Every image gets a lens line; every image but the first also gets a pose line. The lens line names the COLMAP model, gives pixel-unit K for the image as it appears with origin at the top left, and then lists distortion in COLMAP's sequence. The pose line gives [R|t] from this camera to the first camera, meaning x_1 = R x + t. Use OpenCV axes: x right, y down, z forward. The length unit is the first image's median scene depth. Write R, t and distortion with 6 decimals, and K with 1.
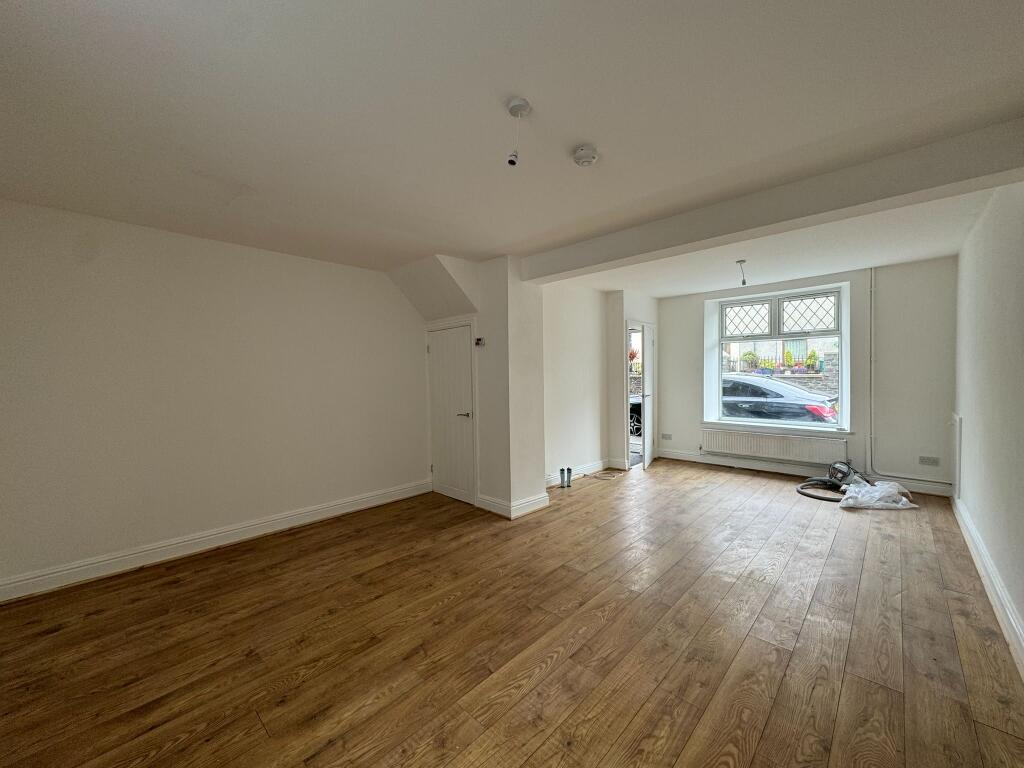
lens RADIAL K [[410.5, 0, 512.0], [0, 410.5, 384.0], [0, 0, 1]] dist [-0.001413, -0.000138]
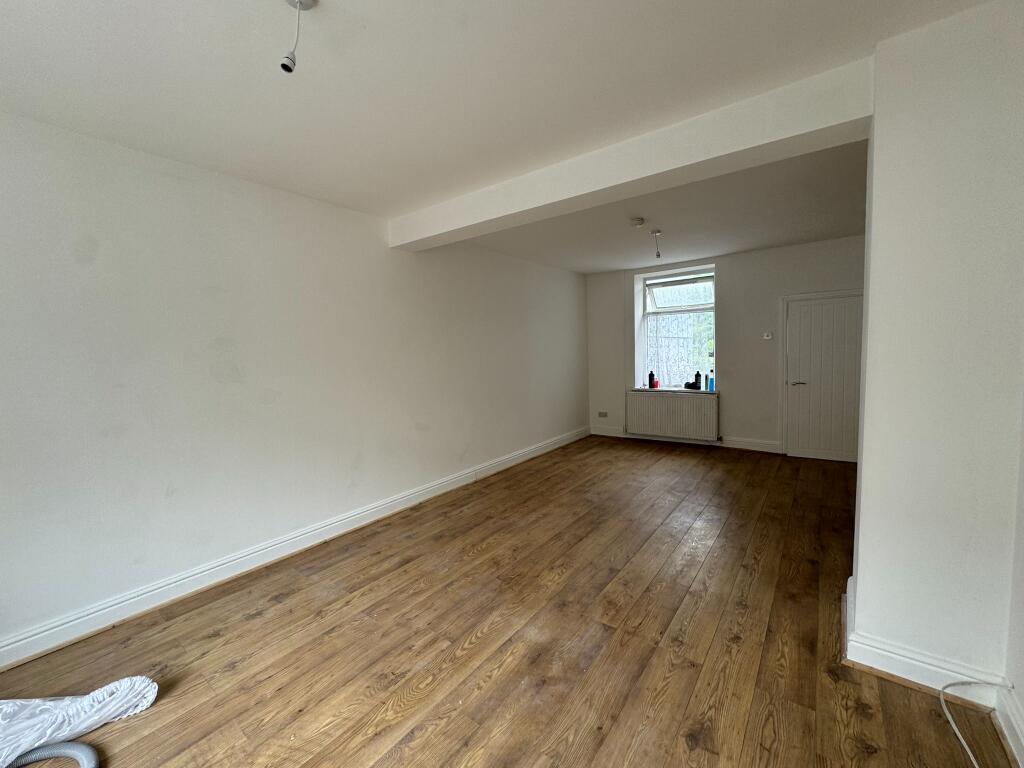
lens RADIAL K [[410.5, 0, 512.0], [0, 410.5, 384.0], [0, 0, 1]] dist [-0.001413, -0.000138]
pose [[-0.993537, 0.055120, -0.099223, 0.581946], [0.044689, 0.993526, 0.104442, -0.050491], [0.104338, 0.099333, -0.989569, 1.740120]]
